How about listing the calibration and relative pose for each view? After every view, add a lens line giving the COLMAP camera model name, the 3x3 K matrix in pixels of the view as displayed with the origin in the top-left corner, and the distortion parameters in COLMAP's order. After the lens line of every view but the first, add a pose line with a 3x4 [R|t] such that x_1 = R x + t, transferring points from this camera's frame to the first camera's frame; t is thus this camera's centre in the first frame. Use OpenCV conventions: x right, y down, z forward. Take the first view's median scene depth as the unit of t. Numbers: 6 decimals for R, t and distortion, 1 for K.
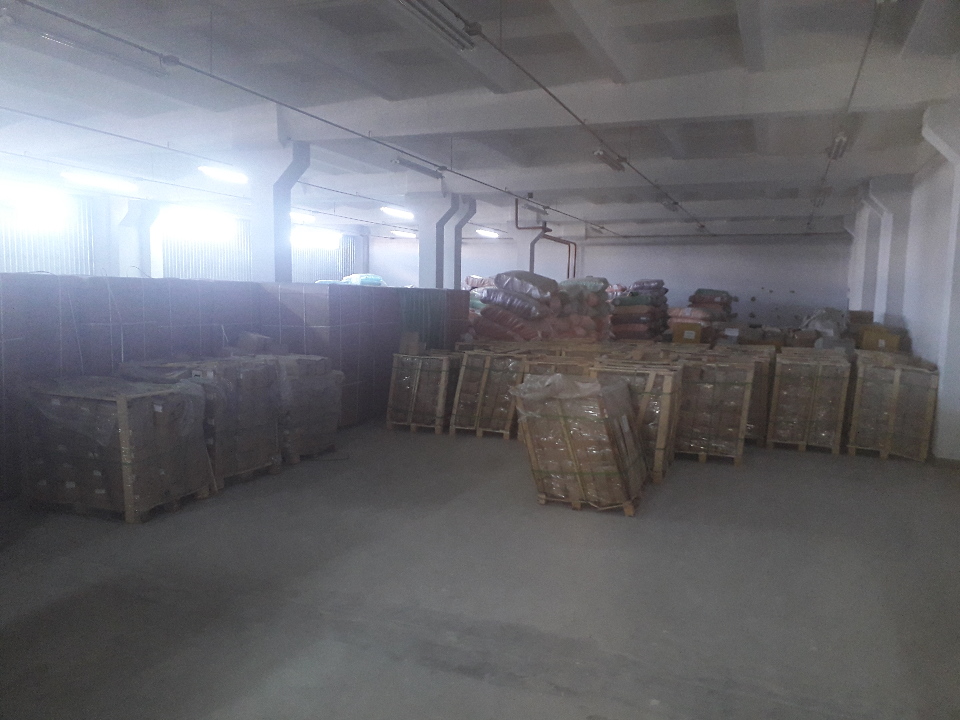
lens RADIAL K [[758.3, 0, 503.0], [0, 758.3, 357.4], [0, 0, 1]] dist [0.039199, -0.104240]
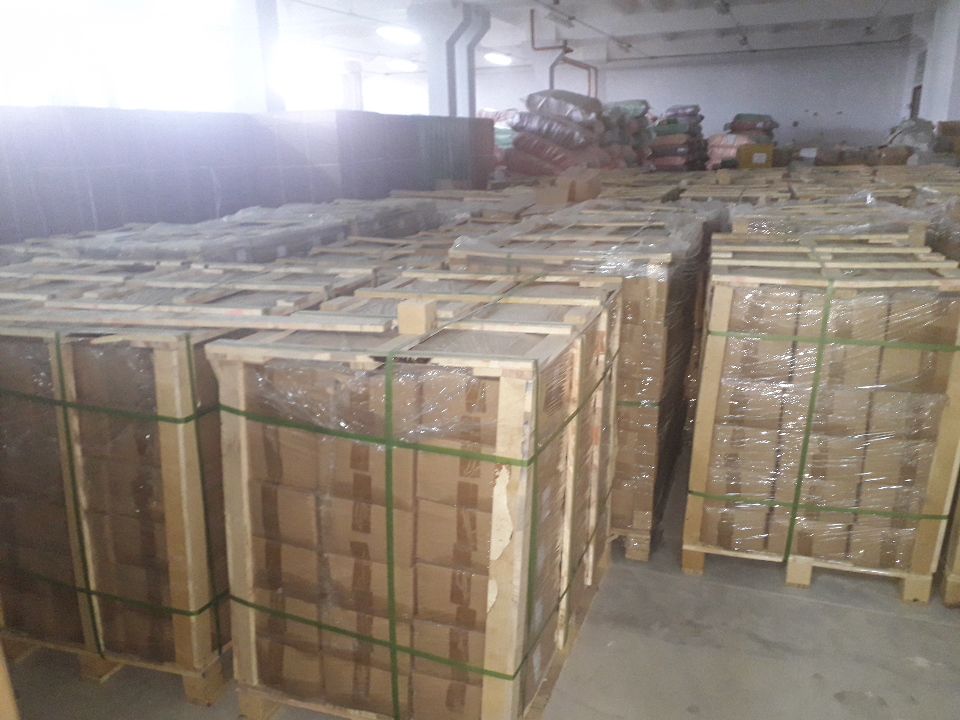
lens RADIAL K [[758.3, 0, 481.9], [0, 758.3, 359.4], [0, 0, 1]] dist [0.039199, -0.104240]
pose [[0.998449, -0.047853, -0.028465, -0.039956], [0.052330, 0.981128, 0.186142, 0.013397], [0.019020, -0.187342, 0.982111, 0.103314]]
